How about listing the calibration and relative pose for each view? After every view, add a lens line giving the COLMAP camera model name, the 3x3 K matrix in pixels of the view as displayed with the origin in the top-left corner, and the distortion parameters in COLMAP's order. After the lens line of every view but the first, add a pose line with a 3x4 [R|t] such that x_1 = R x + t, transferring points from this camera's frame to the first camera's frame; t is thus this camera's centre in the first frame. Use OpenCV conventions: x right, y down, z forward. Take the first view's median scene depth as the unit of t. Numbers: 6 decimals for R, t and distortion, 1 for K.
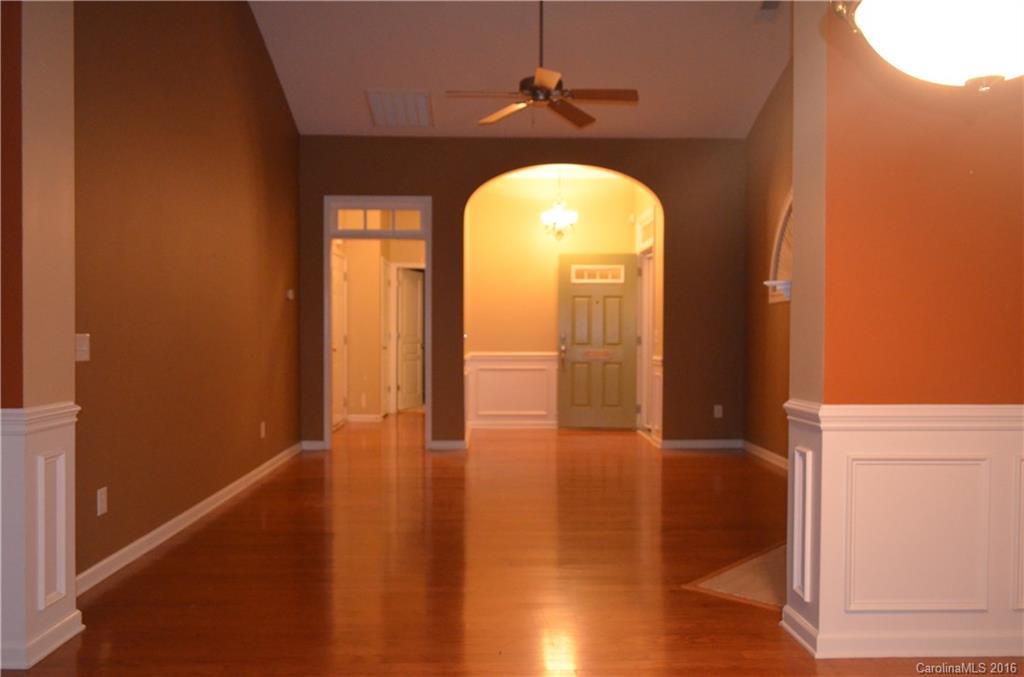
lens RADIAL K [[785.9, 0, 512.0], [0, 785.9, 338.5], [0, 0, 1]] dist [0.005373, 0.001073]
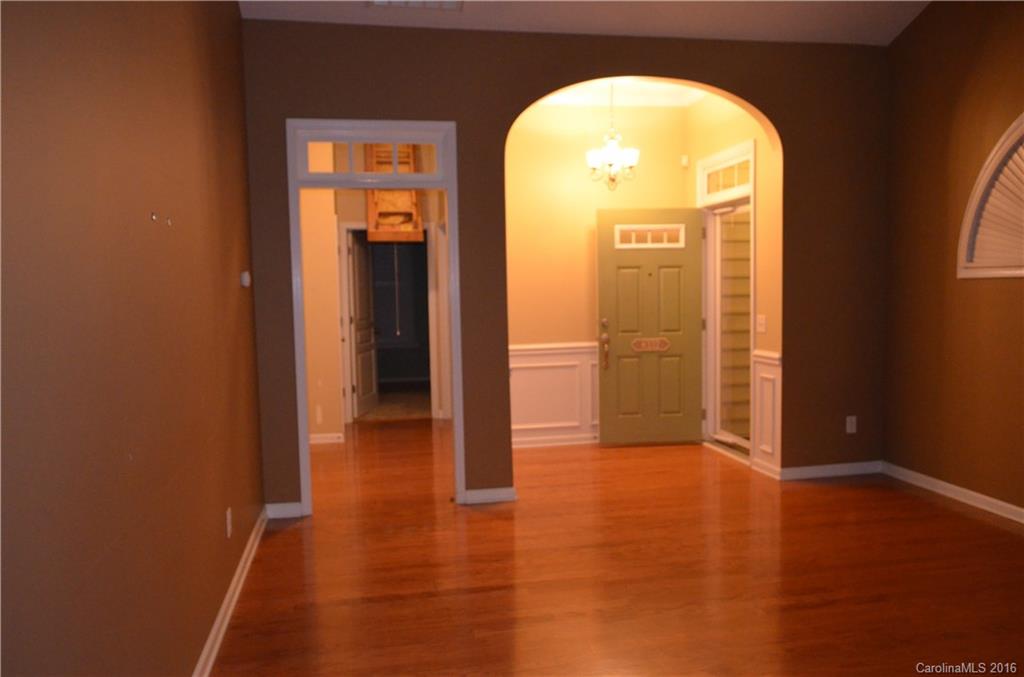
lens RADIAL K [[785.9, 0, 512.0], [0, 785.9, 338.5], [0, 0, 1]] dist [0.005373, 0.001073]
pose [[0.986751, -0.032951, 0.158859, -0.147257], [0.024155, 0.998083, 0.056987, -0.032909], [-0.160432, -0.052395, 0.985655, 0.301465]]
